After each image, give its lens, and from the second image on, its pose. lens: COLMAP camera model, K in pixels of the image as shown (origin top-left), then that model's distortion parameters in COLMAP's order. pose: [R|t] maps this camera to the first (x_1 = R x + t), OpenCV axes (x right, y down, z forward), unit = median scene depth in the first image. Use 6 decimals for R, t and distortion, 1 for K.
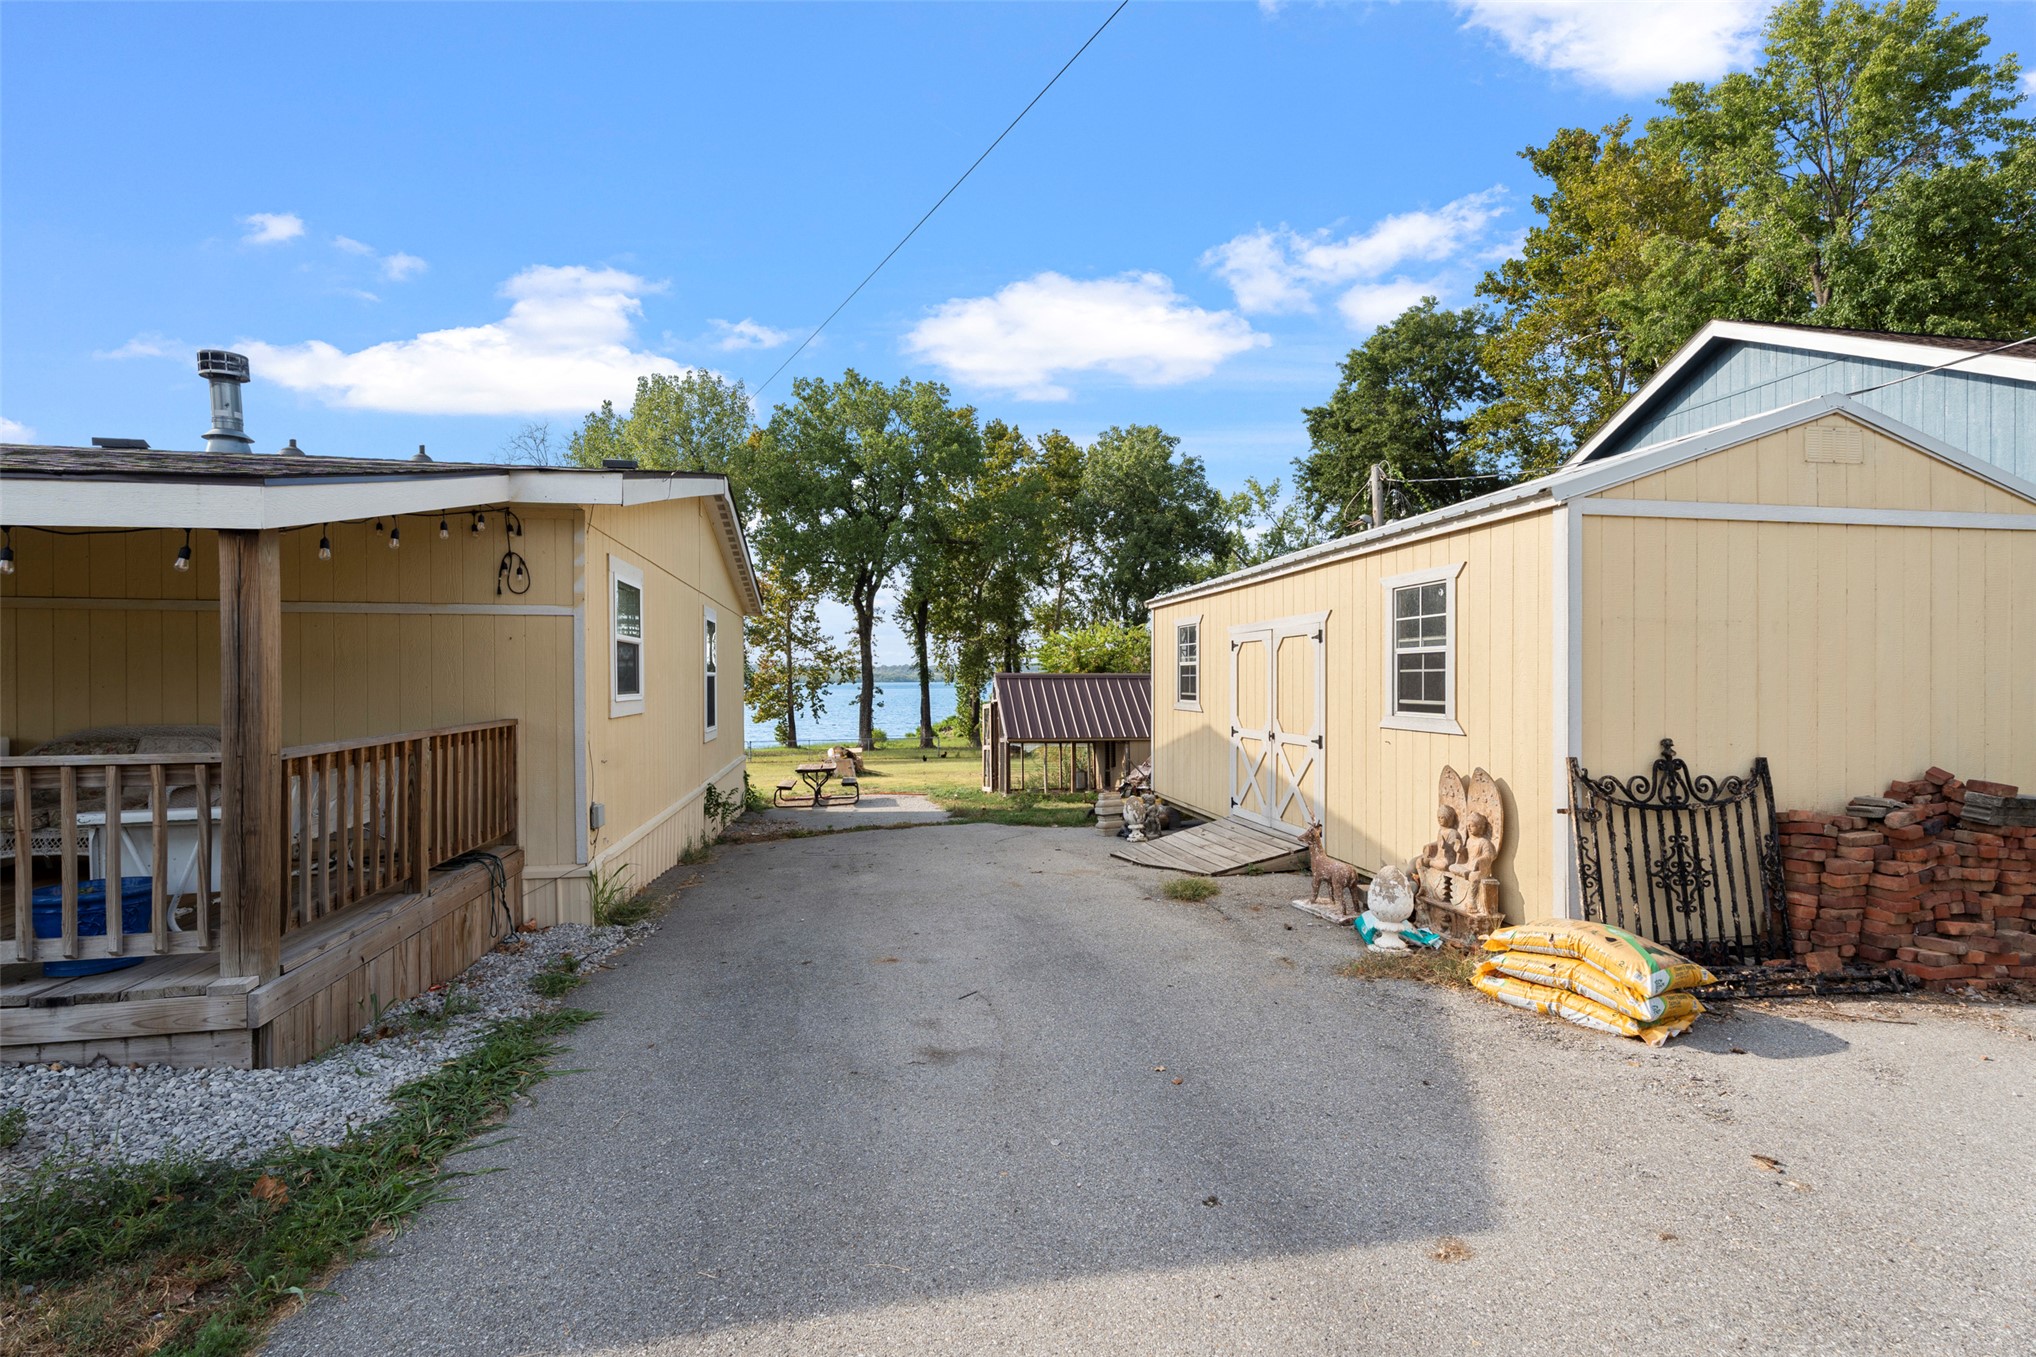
lens RADIAL K [[916.8, 0, 1036.8], [0, 916.8, 677.9], [0, 0, 1]] dist [-0.000309, -0.000921]
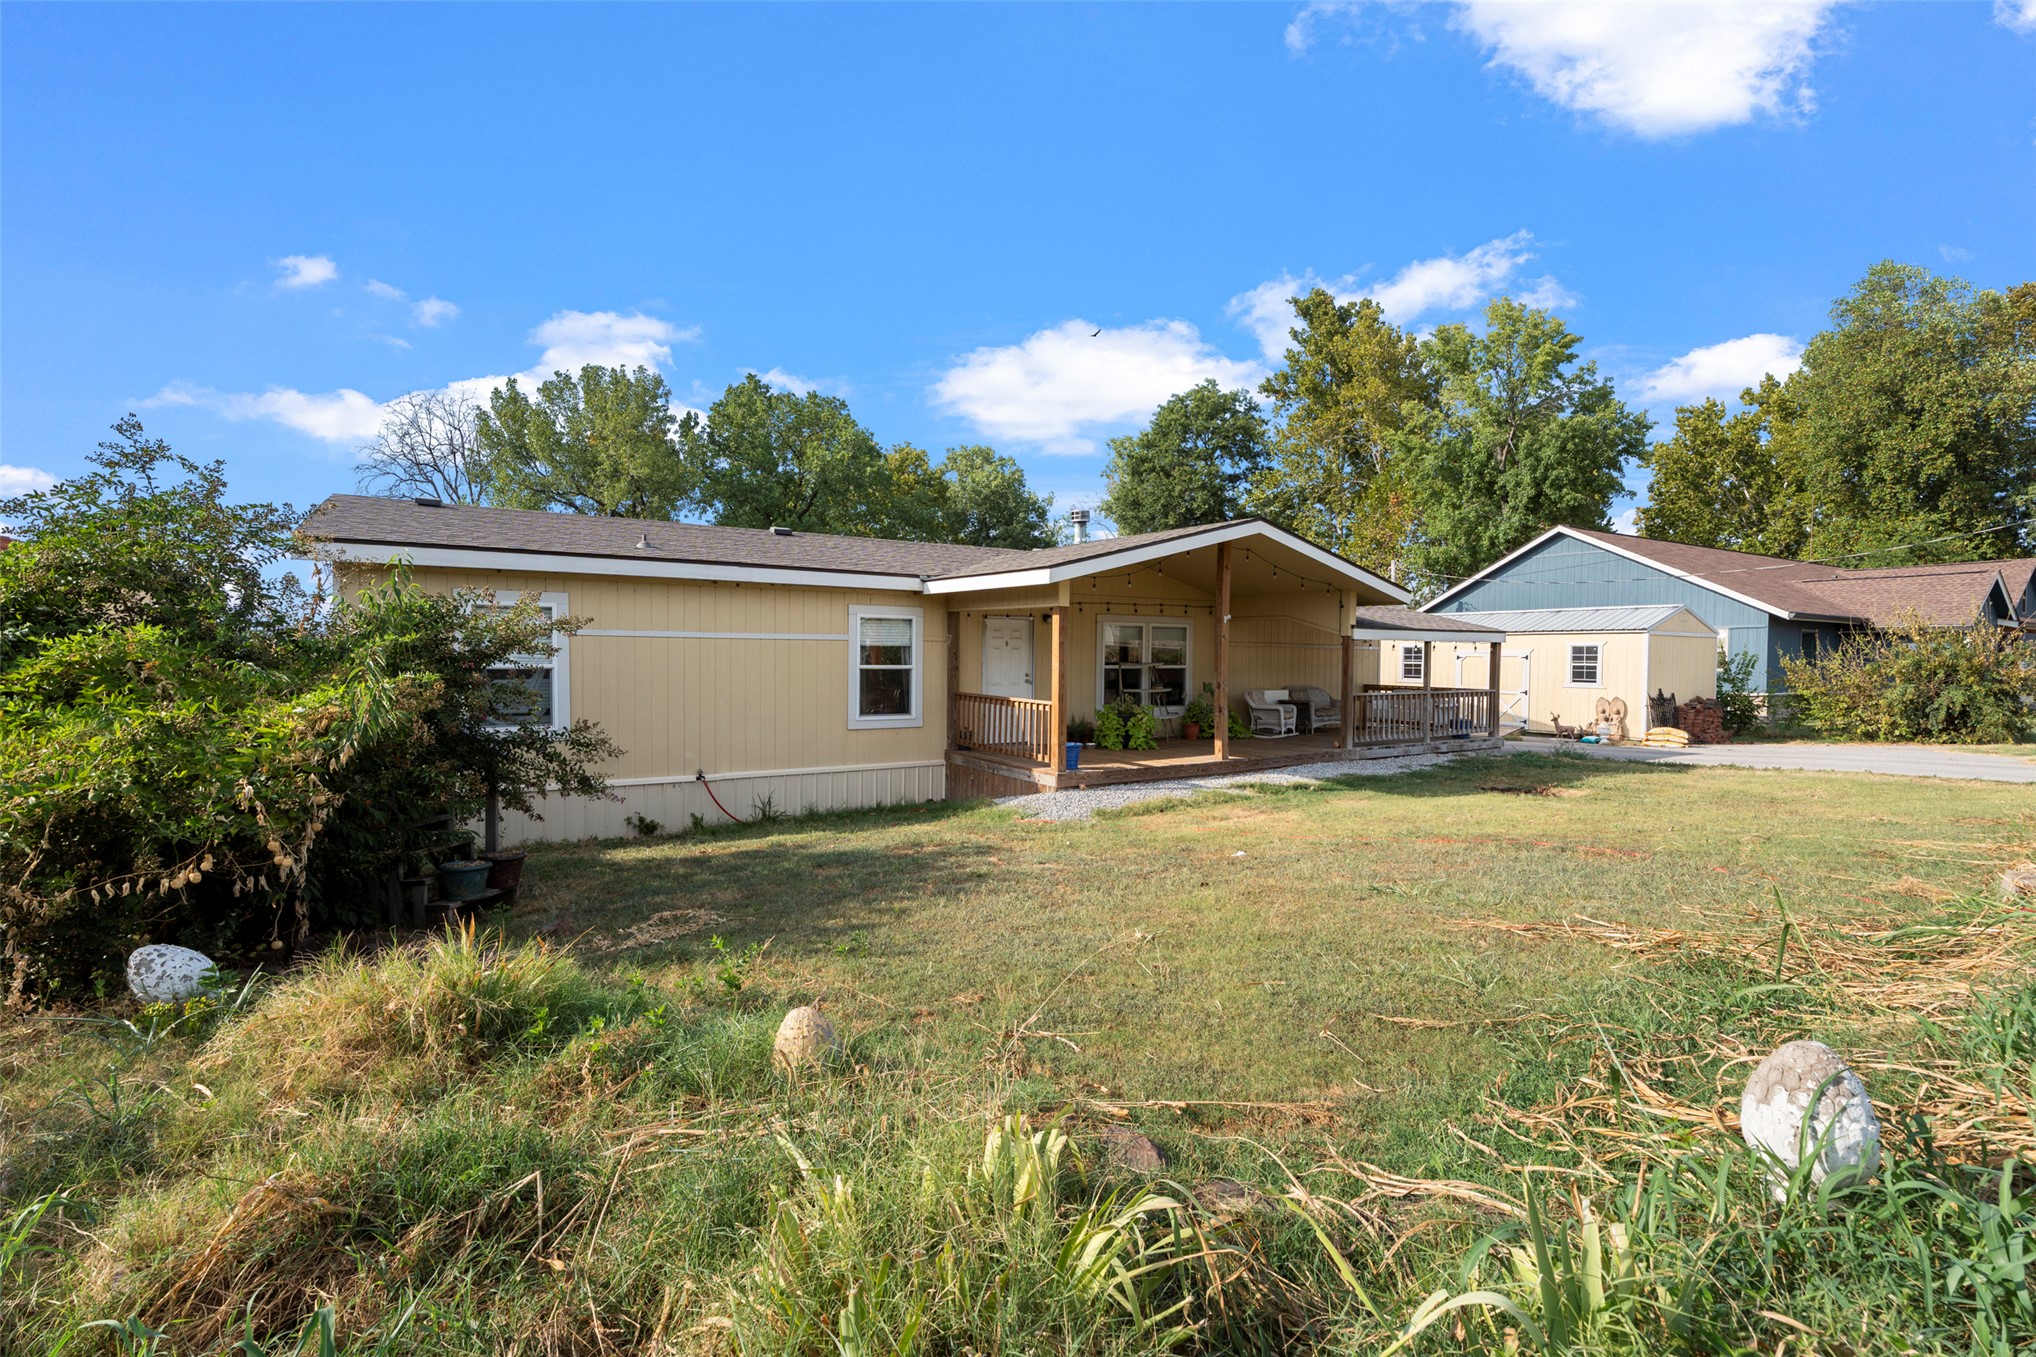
lens RADIAL K [[938.8, 0, 1011.4], [0, 938.8, 668.9], [0, 0, 1]] dist [-0.016334, 0.018144]
pose [[0.927171, 0.005131, 0.374603, -0.403417], [-0.011671, 0.999816, 0.015192, -0.005814], [-0.374456, -0.018457, 0.927061, -0.203026]]
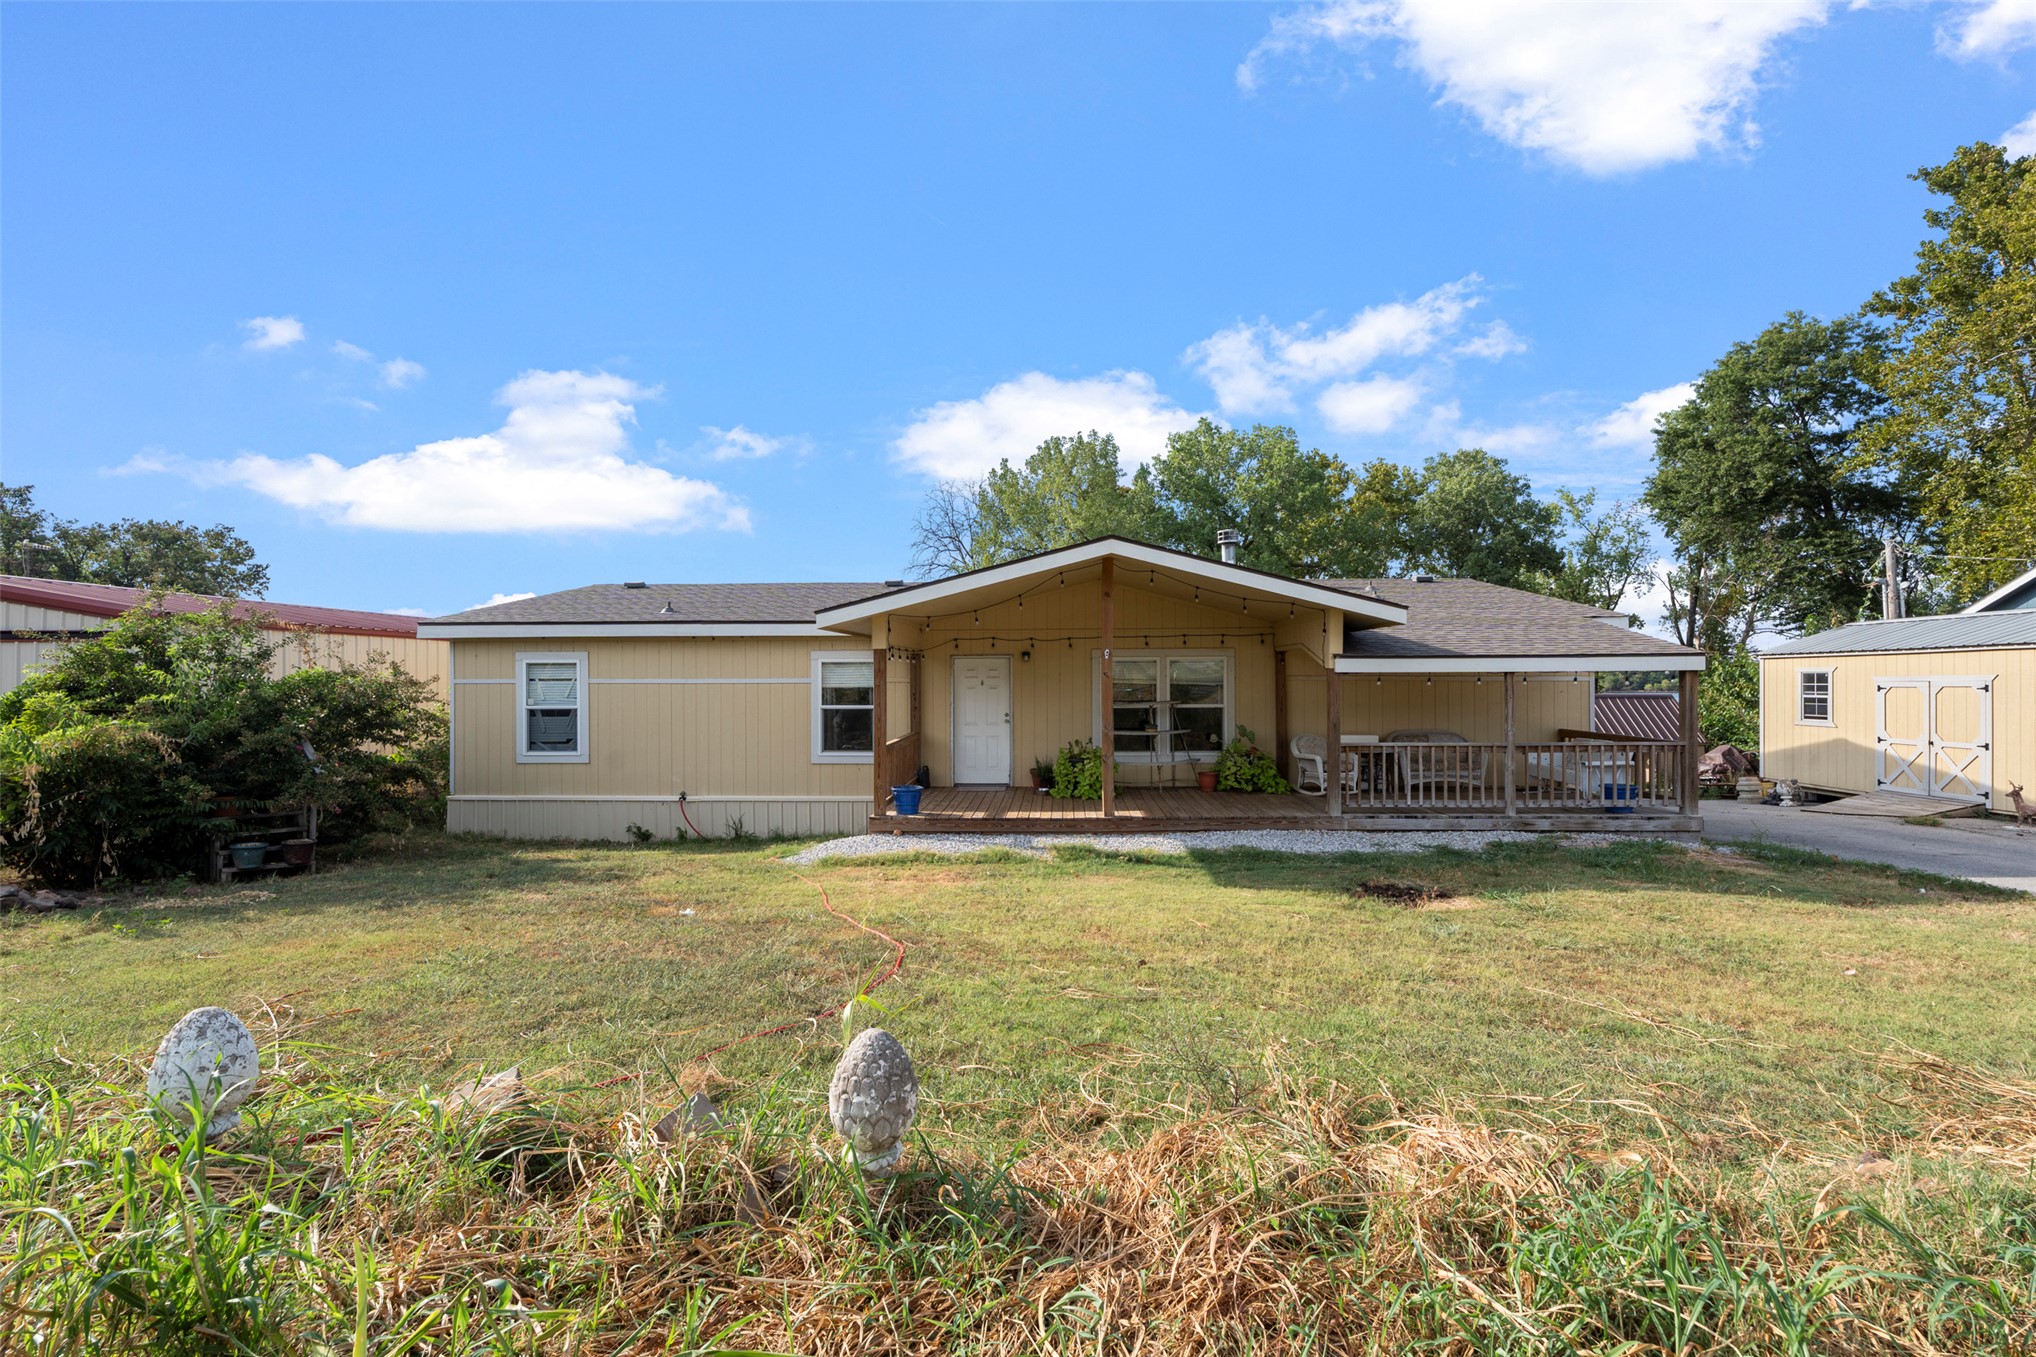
lens RADIAL K [[907.9, 0, 1018.0], [0, 907.9, 678.5], [0, 0, 1]] dist [0.000441, -0.000254]
pose [[0.971269, -0.001774, -0.237976, -0.188716], [0.001578, 0.999998, -0.001014, -0.011136], [0.237977, 0.000609, 0.971271, -0.201736]]
